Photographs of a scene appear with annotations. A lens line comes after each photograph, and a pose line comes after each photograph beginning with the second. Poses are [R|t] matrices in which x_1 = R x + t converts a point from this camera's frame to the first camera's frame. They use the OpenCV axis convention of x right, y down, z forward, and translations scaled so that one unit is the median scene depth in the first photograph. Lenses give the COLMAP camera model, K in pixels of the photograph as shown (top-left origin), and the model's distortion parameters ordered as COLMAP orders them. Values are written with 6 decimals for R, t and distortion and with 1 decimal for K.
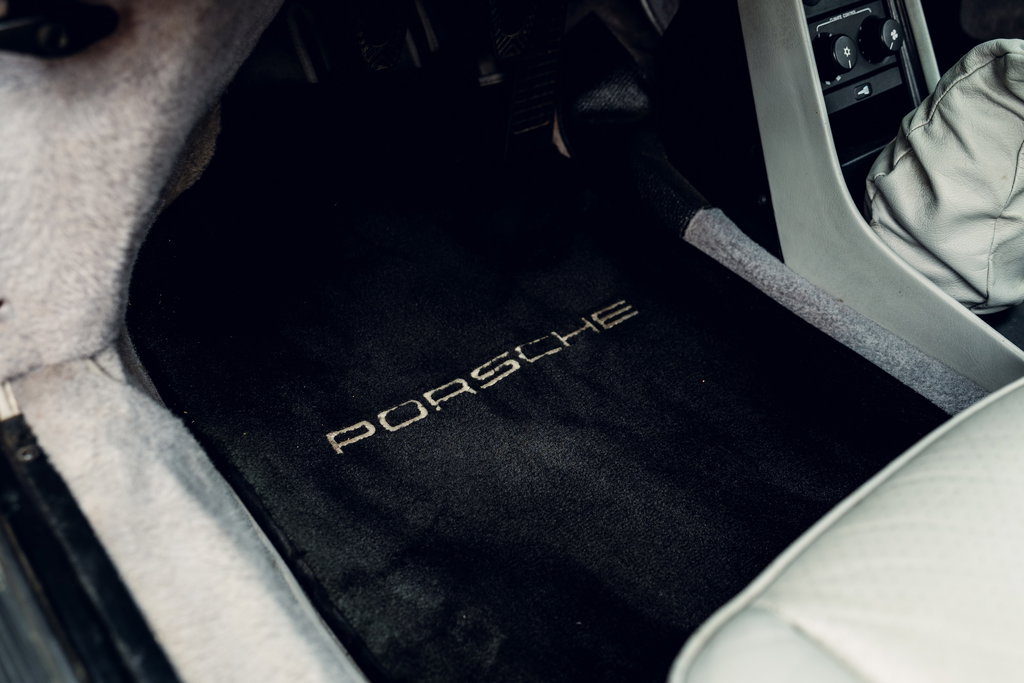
lens RADIAL K [[981.3, 0, 512.0], [0, 981.3, 341.5], [0, 0, 1]] dist [-0.004776, -0.006504]
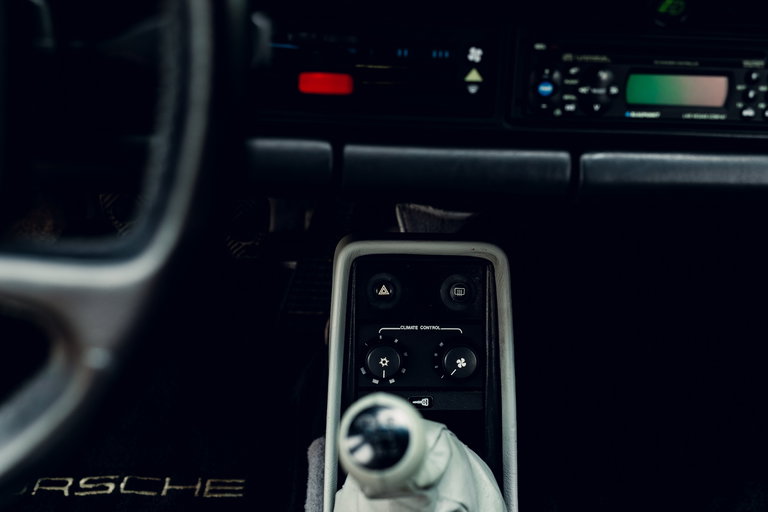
lens RADIAL K [[736.0, 0, 384.0], [0, 736.0, 256.0], [0, 0, 1]] dist [-0.004776, -0.006504]
pose [[0.803023, 0.316818, -0.504758, 0.628848], [-0.387236, 0.921203, -0.037851, -0.331902], [0.452993, 0.225856, 0.862430, 0.270669]]
